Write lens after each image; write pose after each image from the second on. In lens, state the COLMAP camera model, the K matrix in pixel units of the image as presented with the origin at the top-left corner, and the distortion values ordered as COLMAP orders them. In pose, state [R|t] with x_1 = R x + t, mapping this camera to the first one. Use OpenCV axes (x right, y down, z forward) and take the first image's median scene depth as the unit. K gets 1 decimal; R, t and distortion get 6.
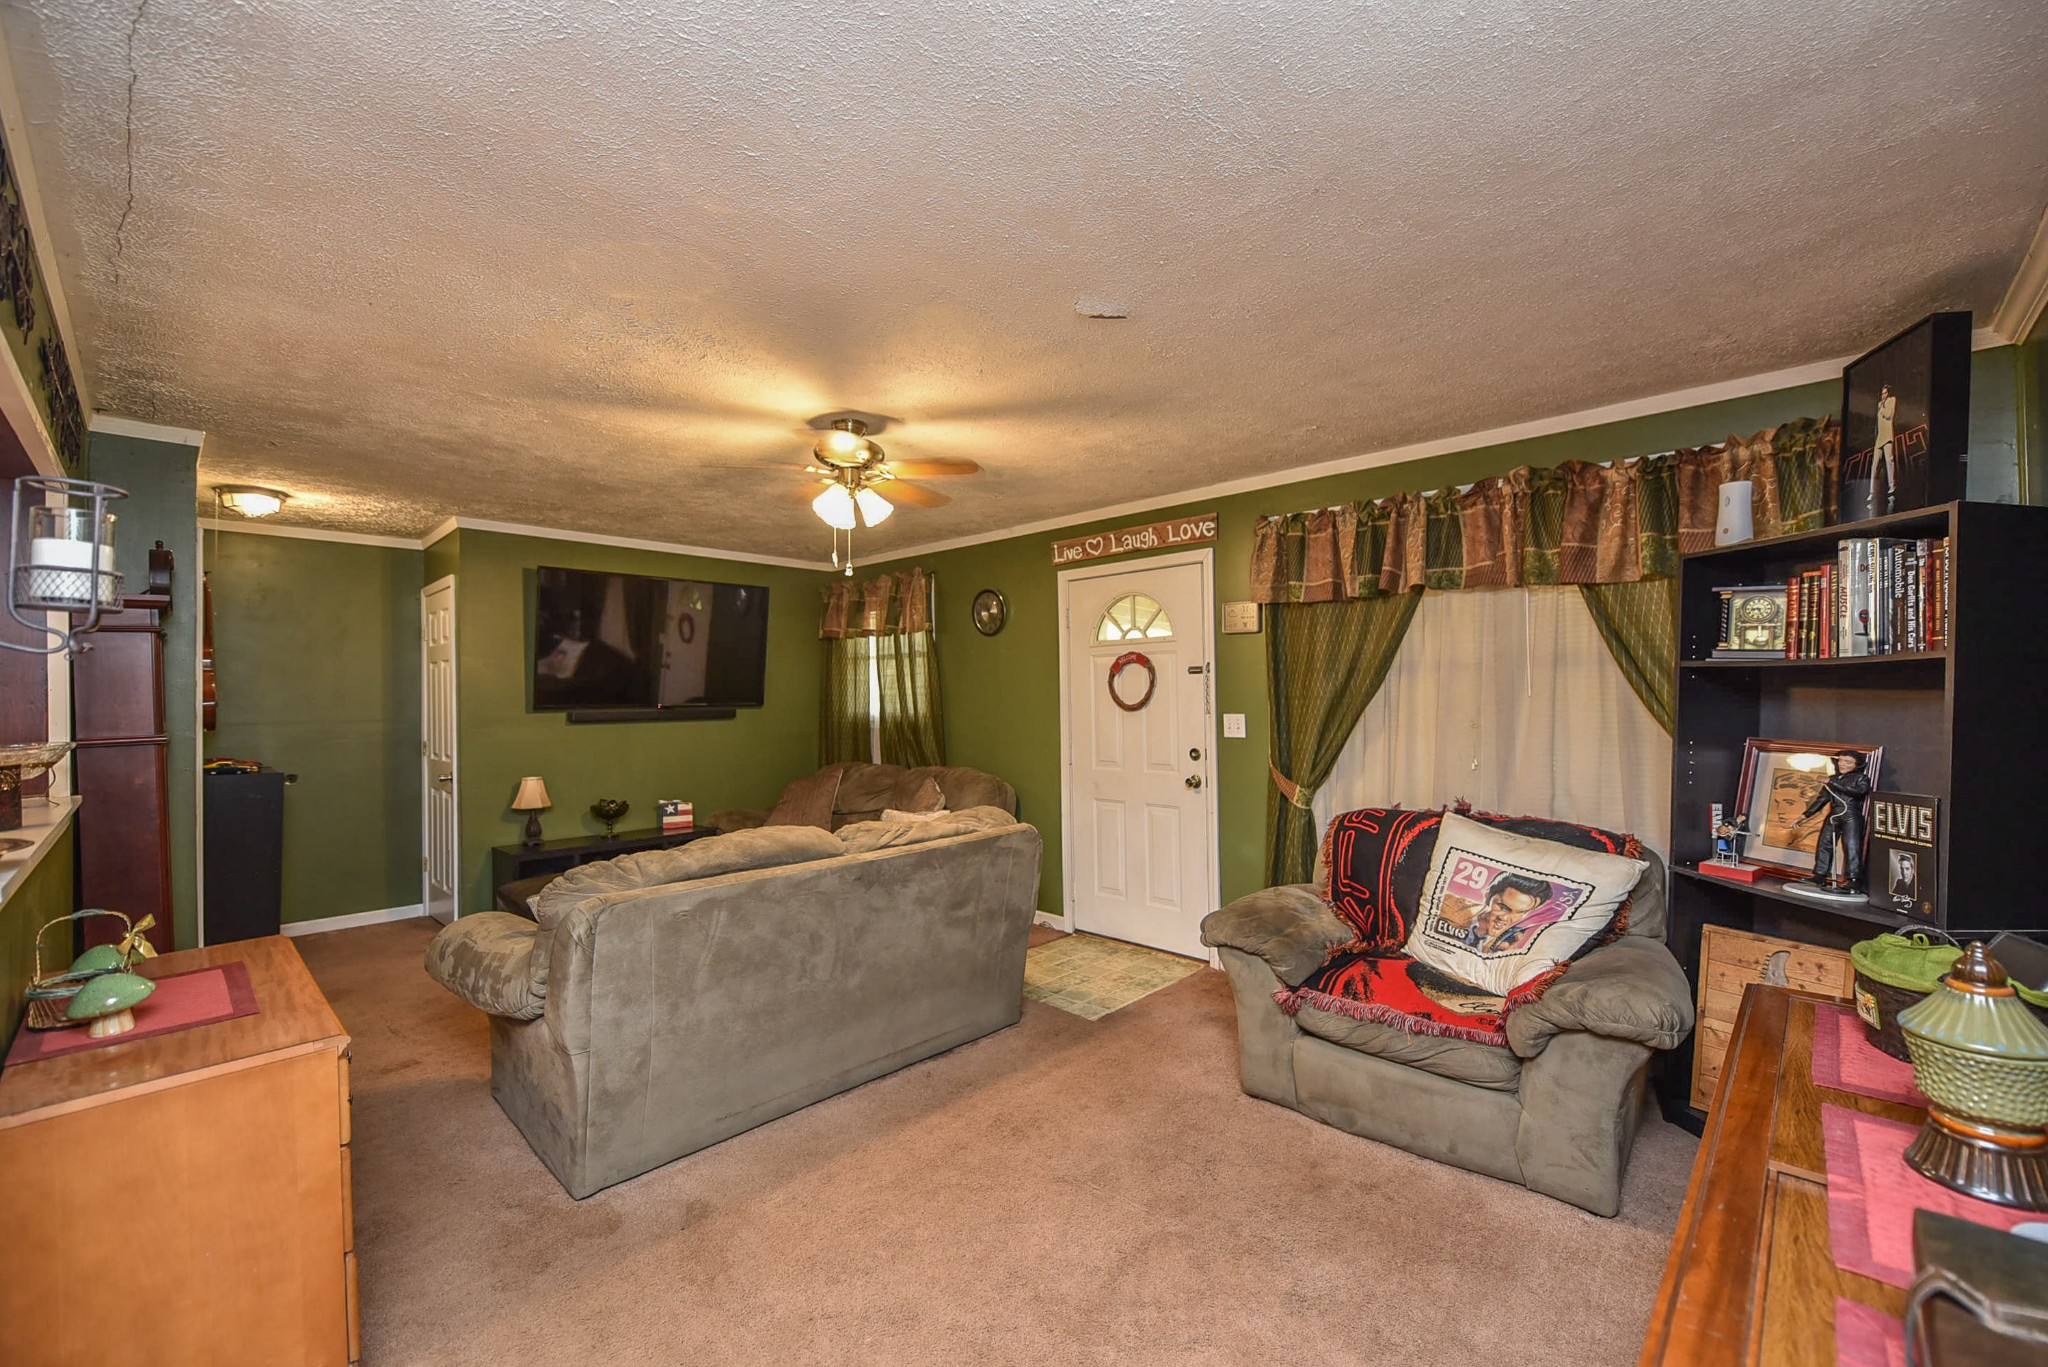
lens RADIAL K [[824.6, 0, 1040.6], [0, 824.6, 692.4], [0, 0, 1]] dist [-0.012956, -0.001376]
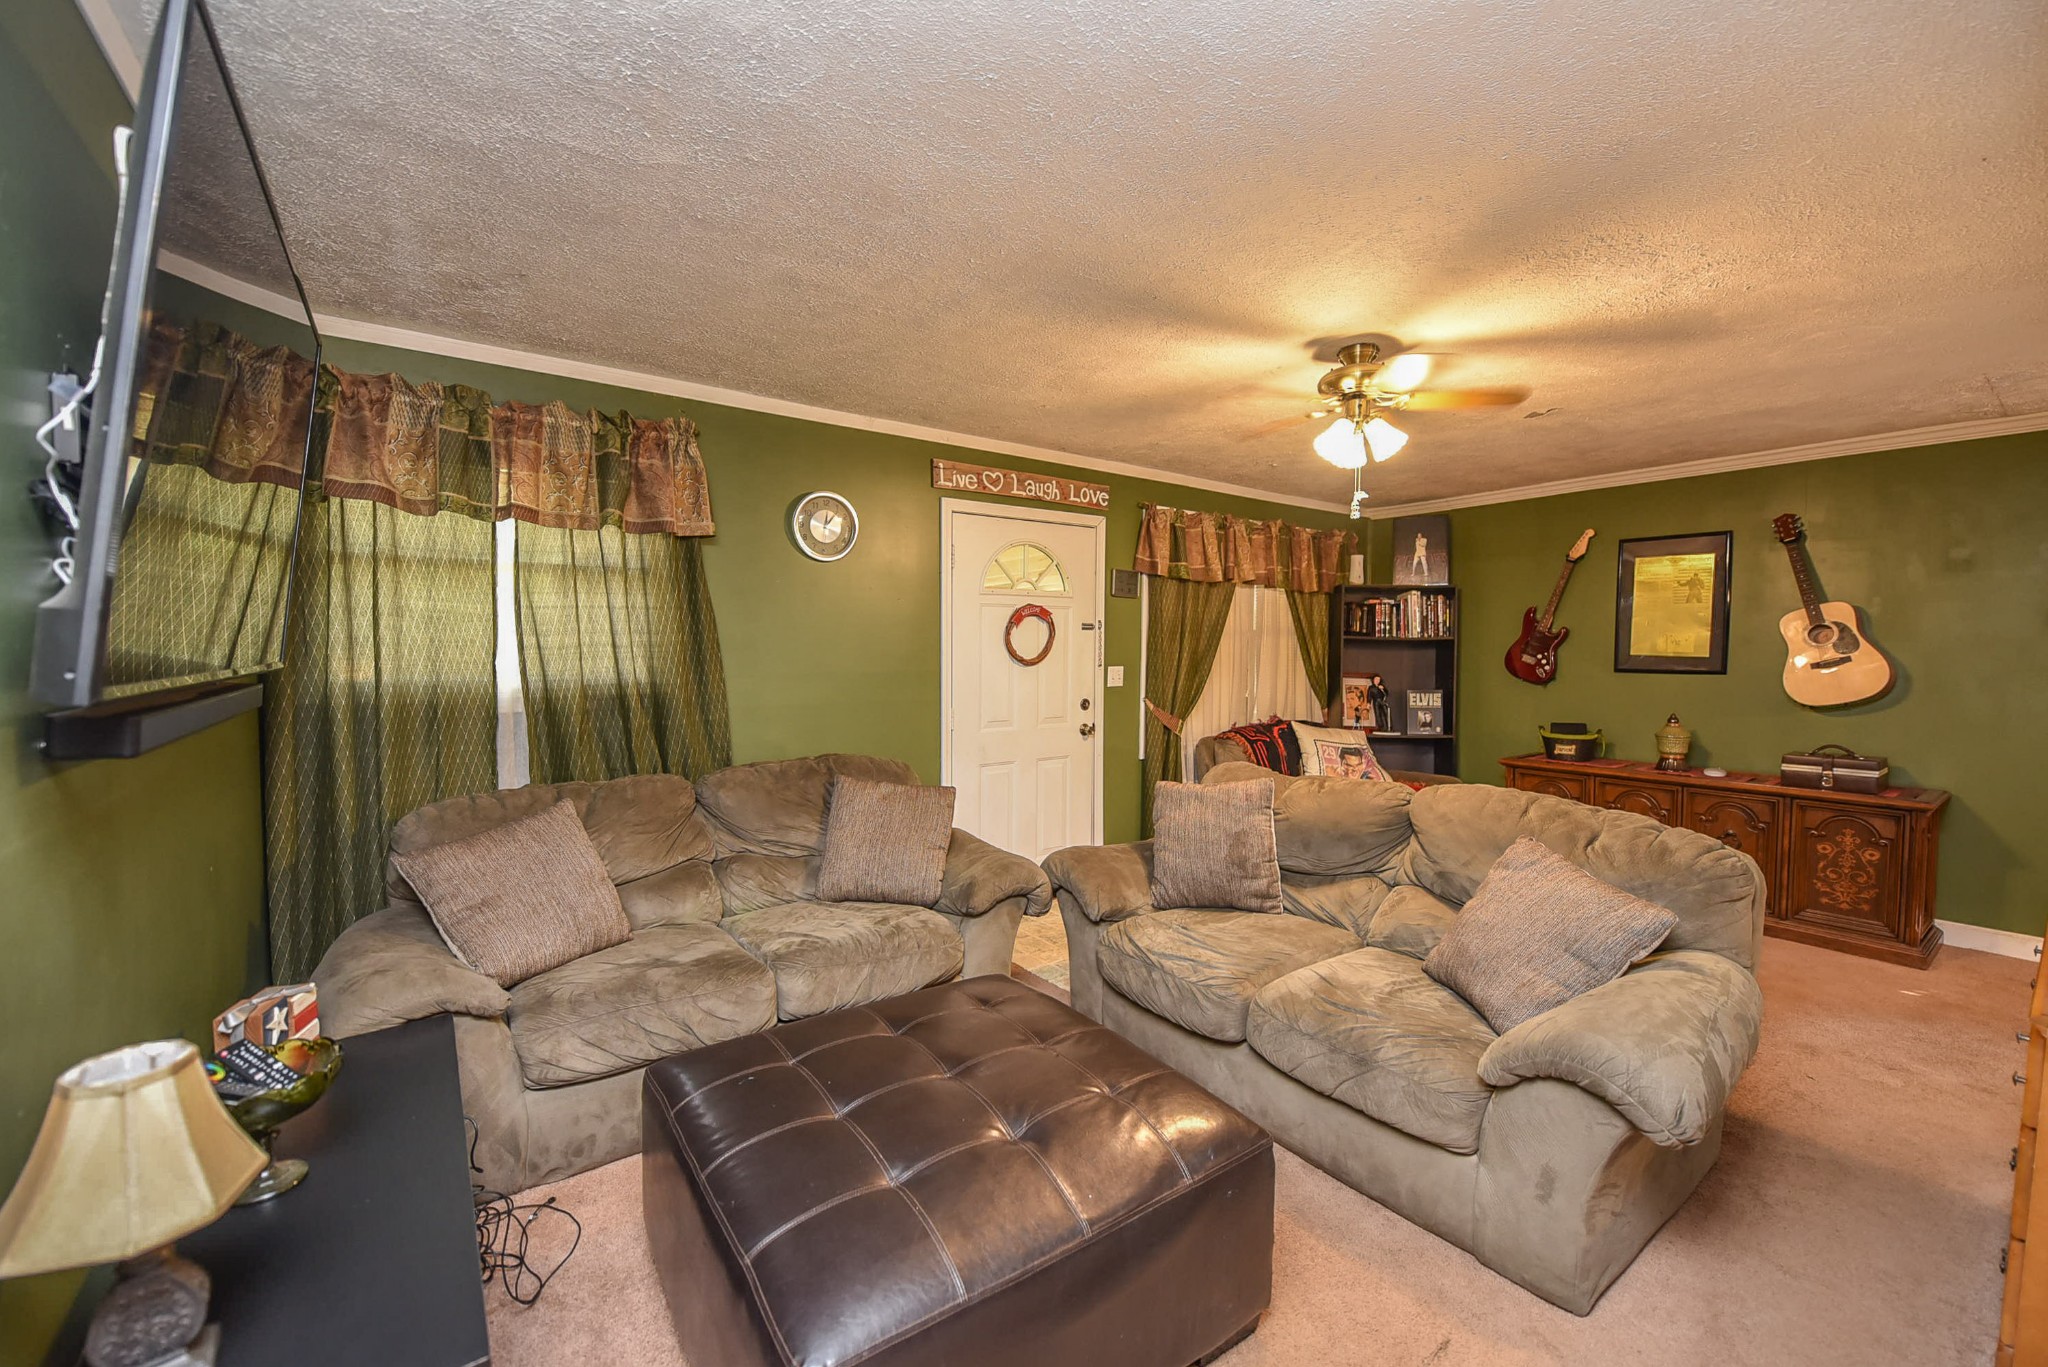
lens RADIAL K [[824.6, 0, 1018.7], [0, 824.6, 683.7], [0, 0, 1]] dist [-0.012956, -0.001376]
pose [[0.166057, -0.036137, 0.985454, -0.859355], [-0.008392, 0.999240, 0.038057, 0.007161], [-0.986080, -0.014589, 0.165628, 0.872329]]
